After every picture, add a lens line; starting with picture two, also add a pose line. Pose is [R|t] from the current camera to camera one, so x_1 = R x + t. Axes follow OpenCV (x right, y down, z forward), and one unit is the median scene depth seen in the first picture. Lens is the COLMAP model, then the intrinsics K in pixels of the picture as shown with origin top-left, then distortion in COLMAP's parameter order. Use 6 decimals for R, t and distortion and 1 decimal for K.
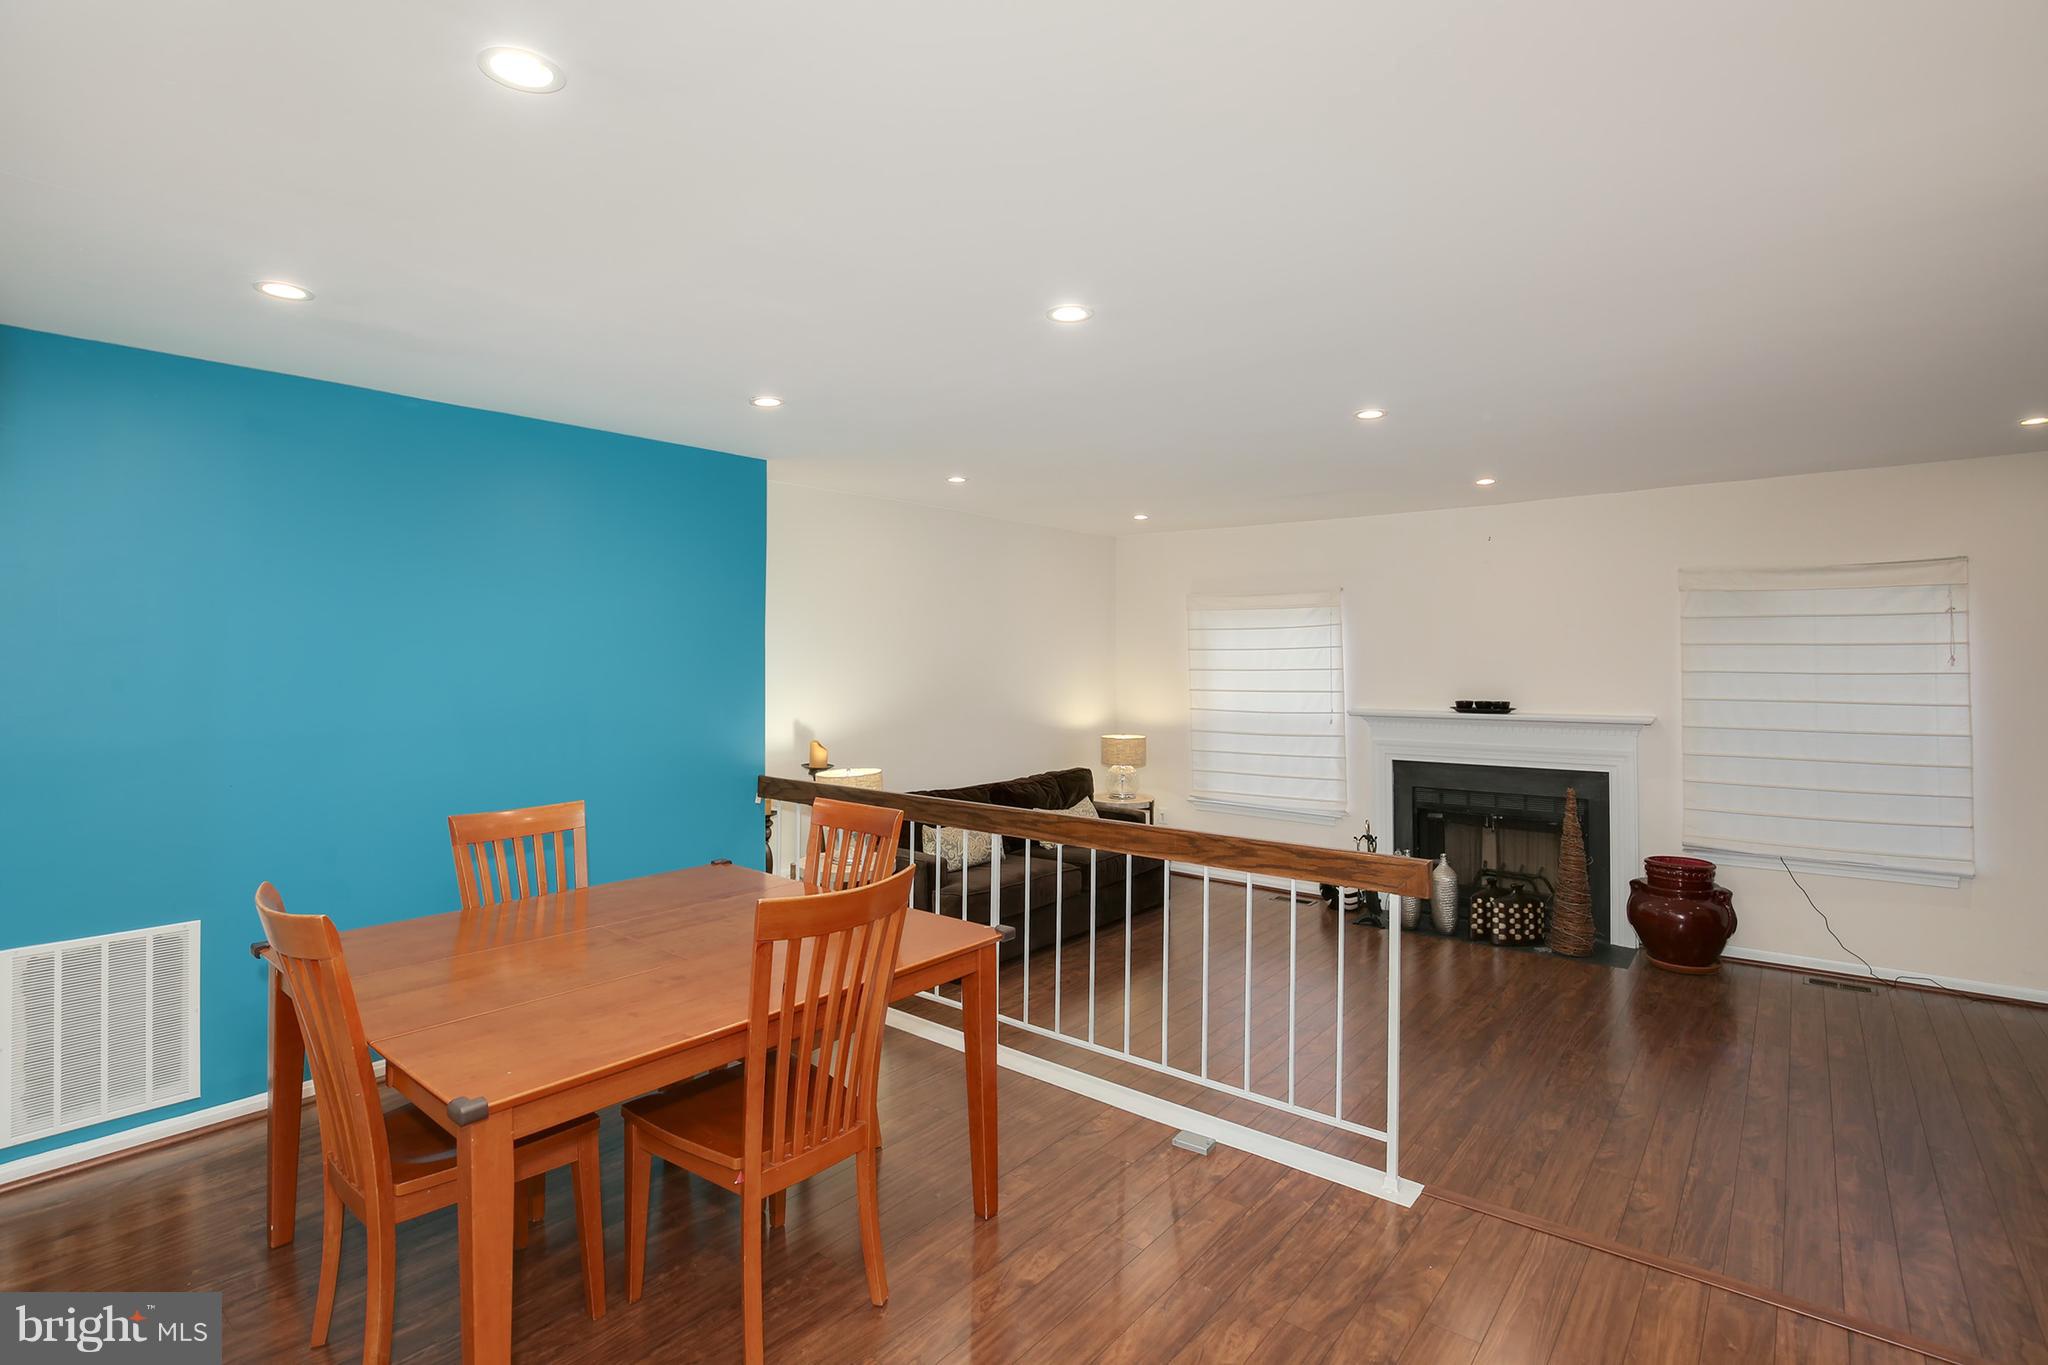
lens RADIAL K [[973.7, 0, 1023.9], [0, 973.7, 677.8], [0, 0, 1]] dist [0.000330, 0.000382]
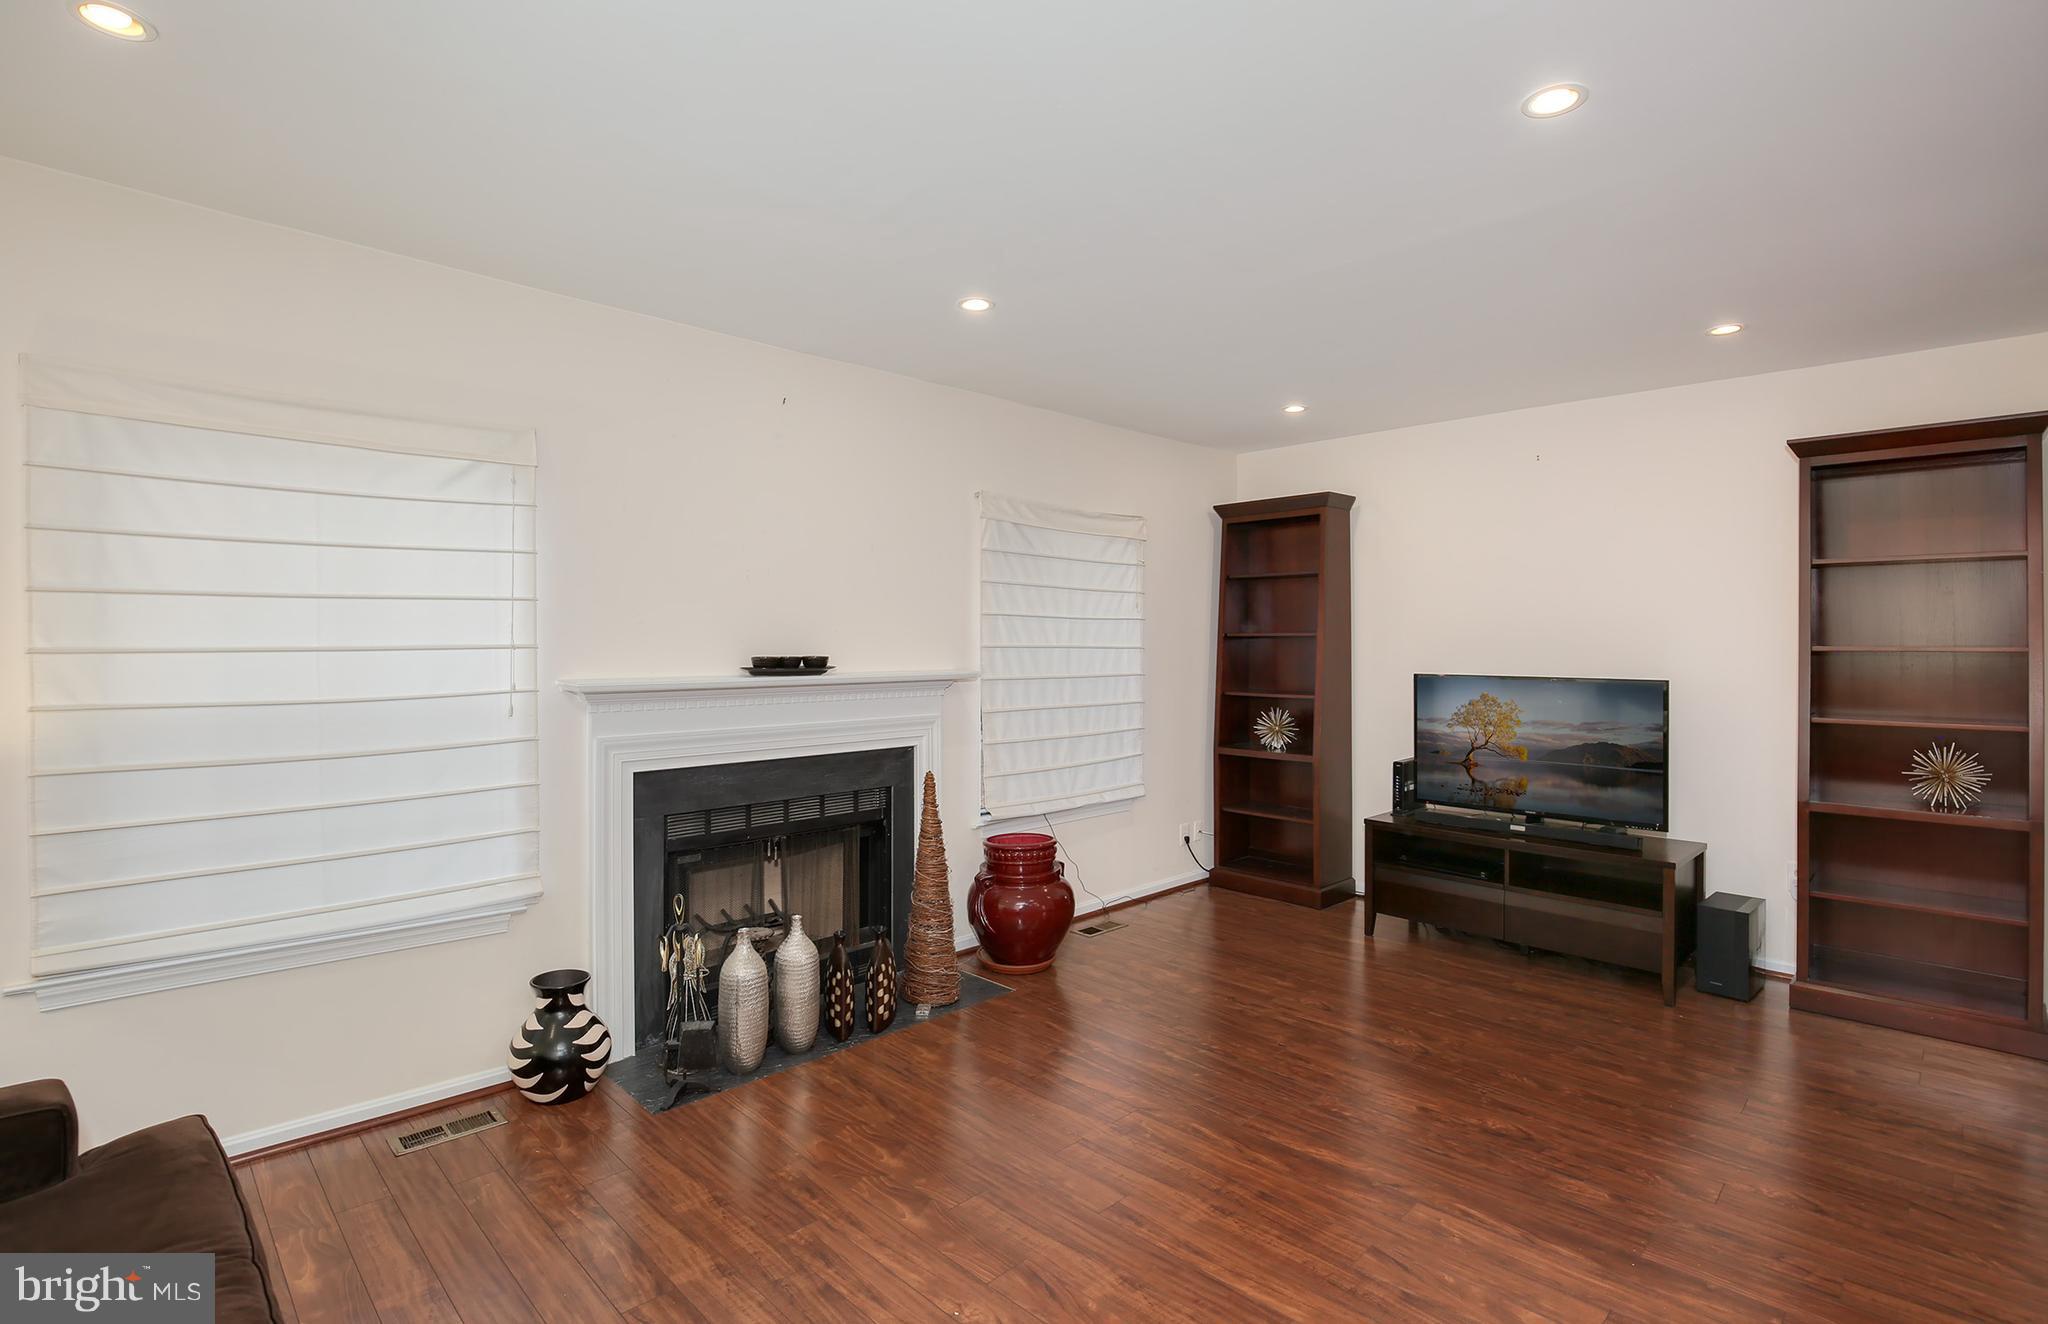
lens RADIAL K [[974.1, 0, 1022.9], [0, 974.1, 636.6], [0, 0, 1]] dist [-0.029154, -0.000219]
pose [[0.101316, 0.003818, 0.994847, -0.143179], [0.010835, 0.999929, -0.004941, 0.016343], [-0.994795, 0.011280, 0.101267, 0.812309]]
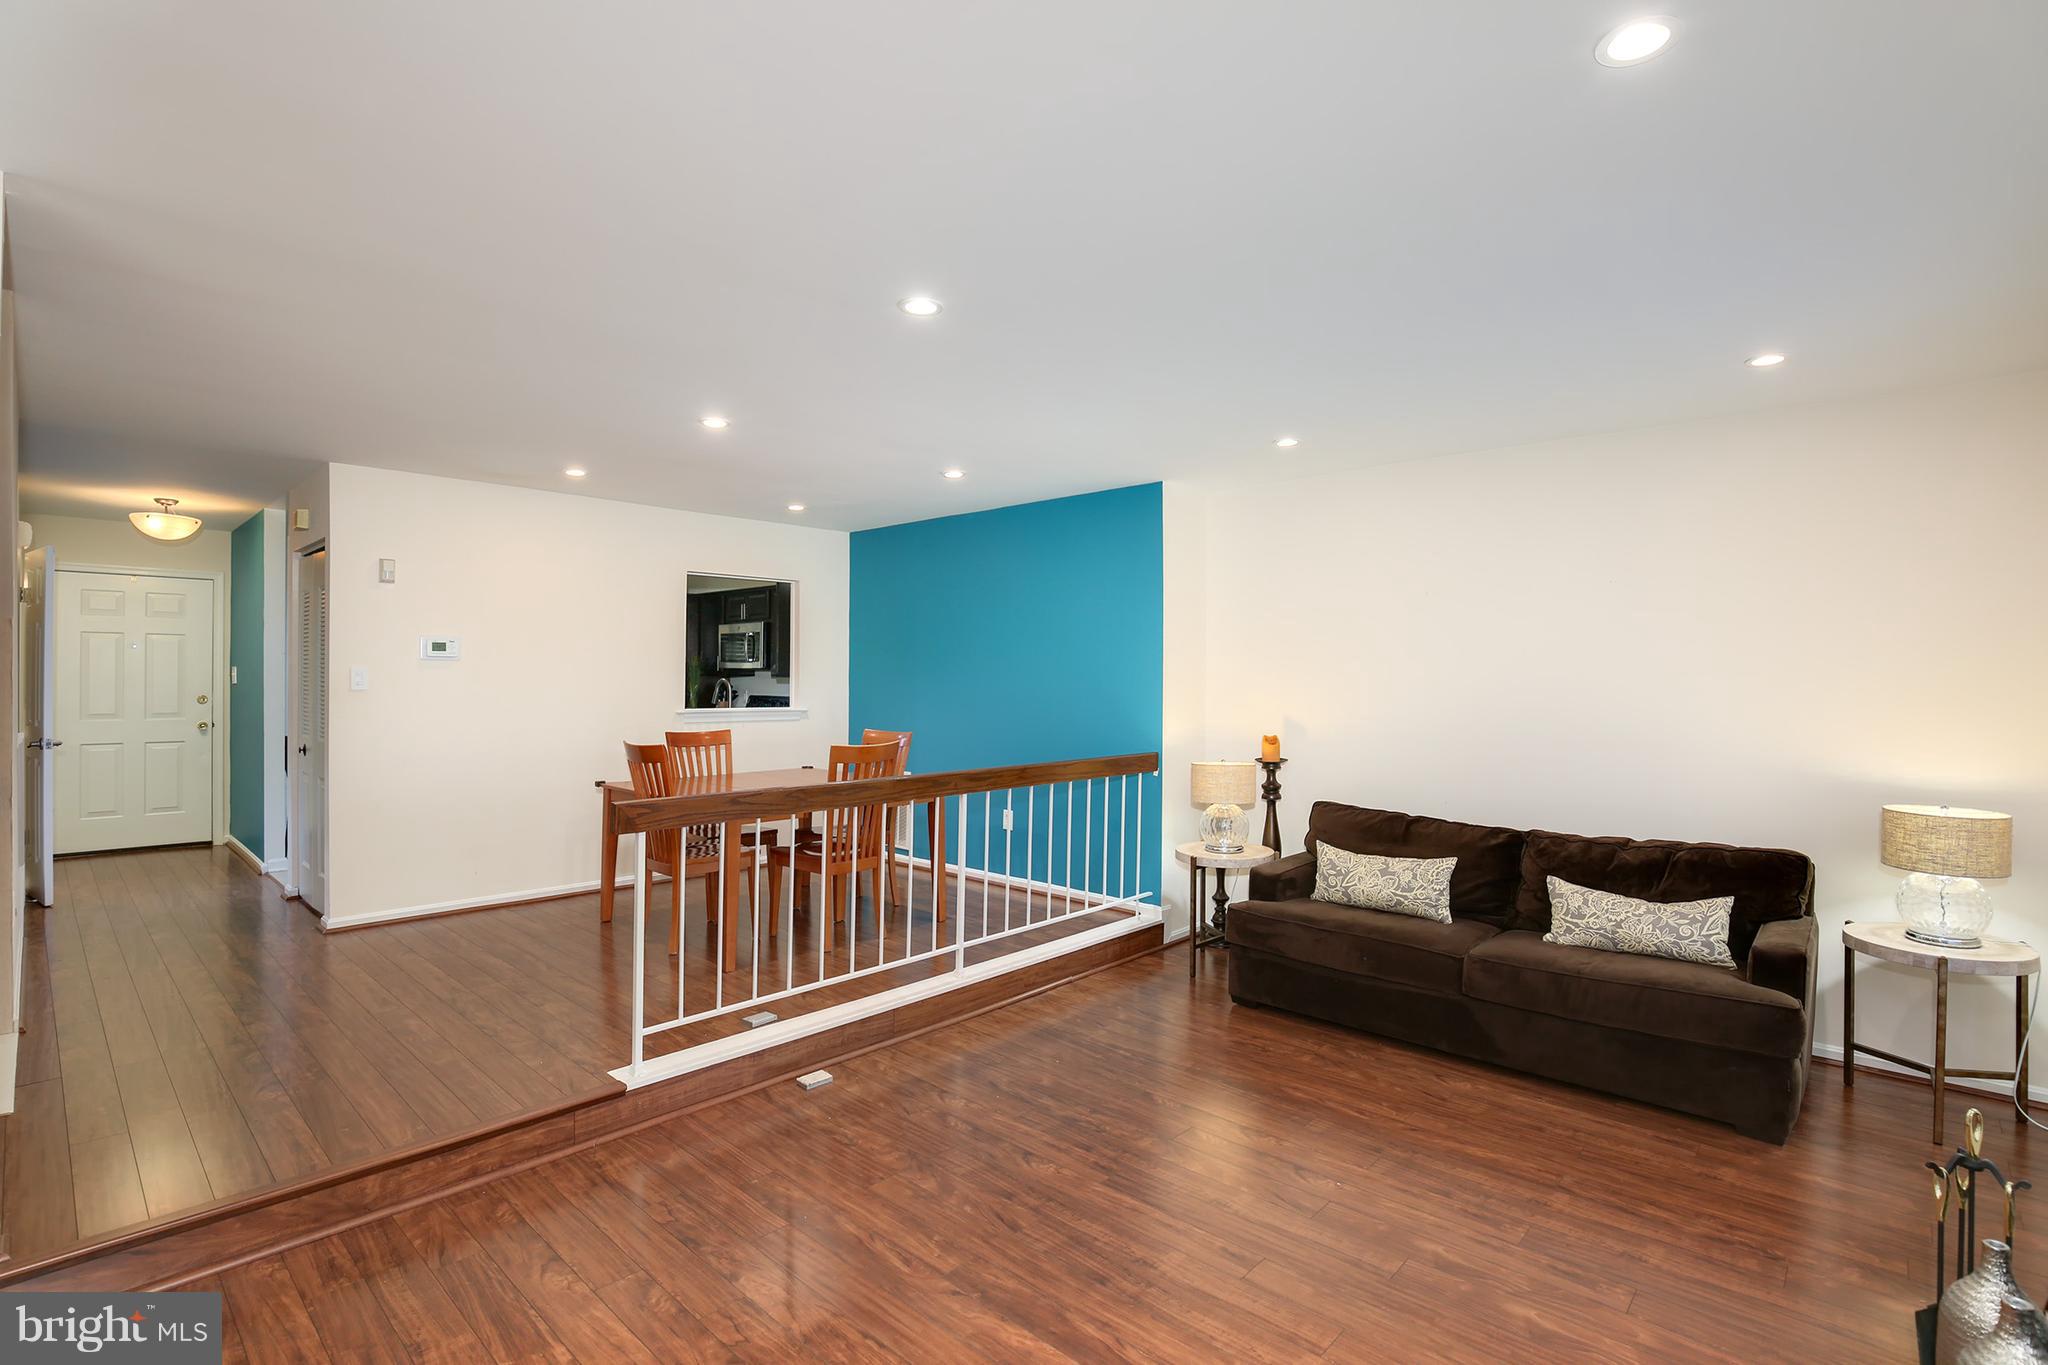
lens RADIAL K [[925.5, 0, 1033.0], [0, 925.5, 680.1], [0, 0, 1]] dist [-0.000398, -0.000079]
pose [[-0.053922, 0.000332, -0.998545, 0.719740], [-0.022034, 0.999756, 0.001522, 0.007384], [0.998302, 0.022084, -0.053902, 0.735732]]
